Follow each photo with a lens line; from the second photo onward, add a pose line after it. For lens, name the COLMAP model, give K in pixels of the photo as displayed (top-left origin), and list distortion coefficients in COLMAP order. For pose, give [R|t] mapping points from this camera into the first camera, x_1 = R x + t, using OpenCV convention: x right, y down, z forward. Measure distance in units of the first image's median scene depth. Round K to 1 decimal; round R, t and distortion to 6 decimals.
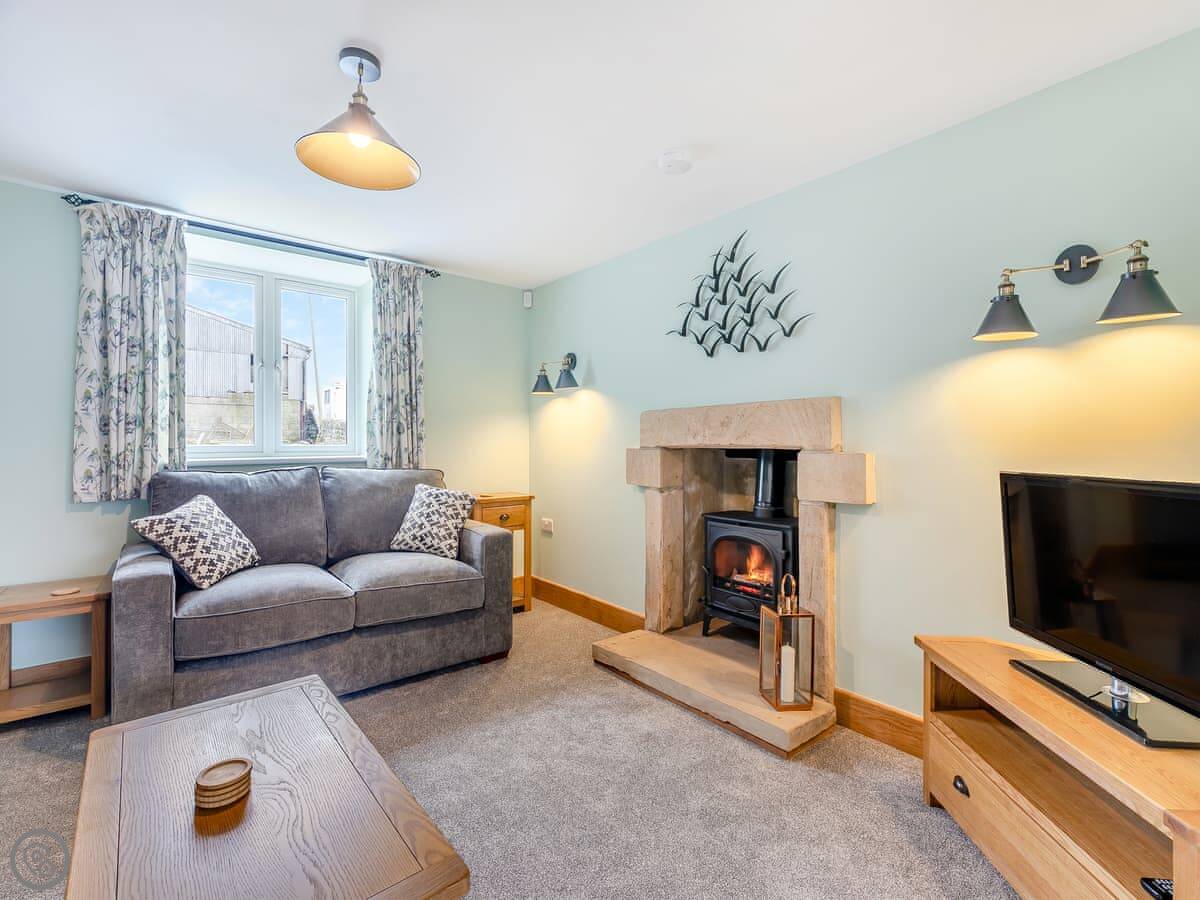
lens RADIAL K [[554.8, 0, 600.0], [0, 554.8, 450.0], [0, 0, 1]] dist [-0.000494, -0.001258]
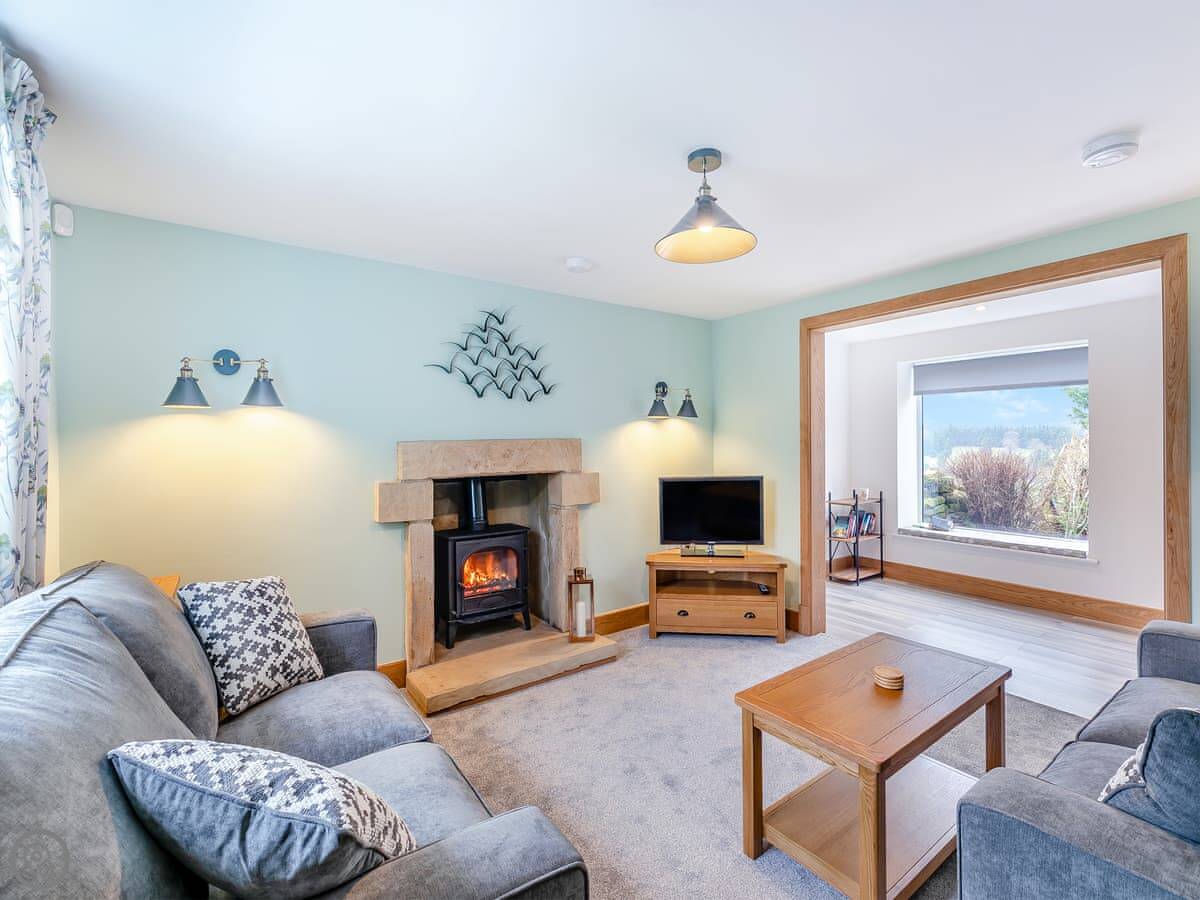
lens RADIAL K [[554.8, 0, 600.0], [0, 554.8, 450.0], [0, 0, 1]] dist [-0.000494, -0.001258]
pose [[0.048486, -0.019790, 0.998628, -0.989593], [0.029922, 0.999384, 0.018352, -0.075343], [-0.998376, 0.028991, 0.049048, 0.719137]]
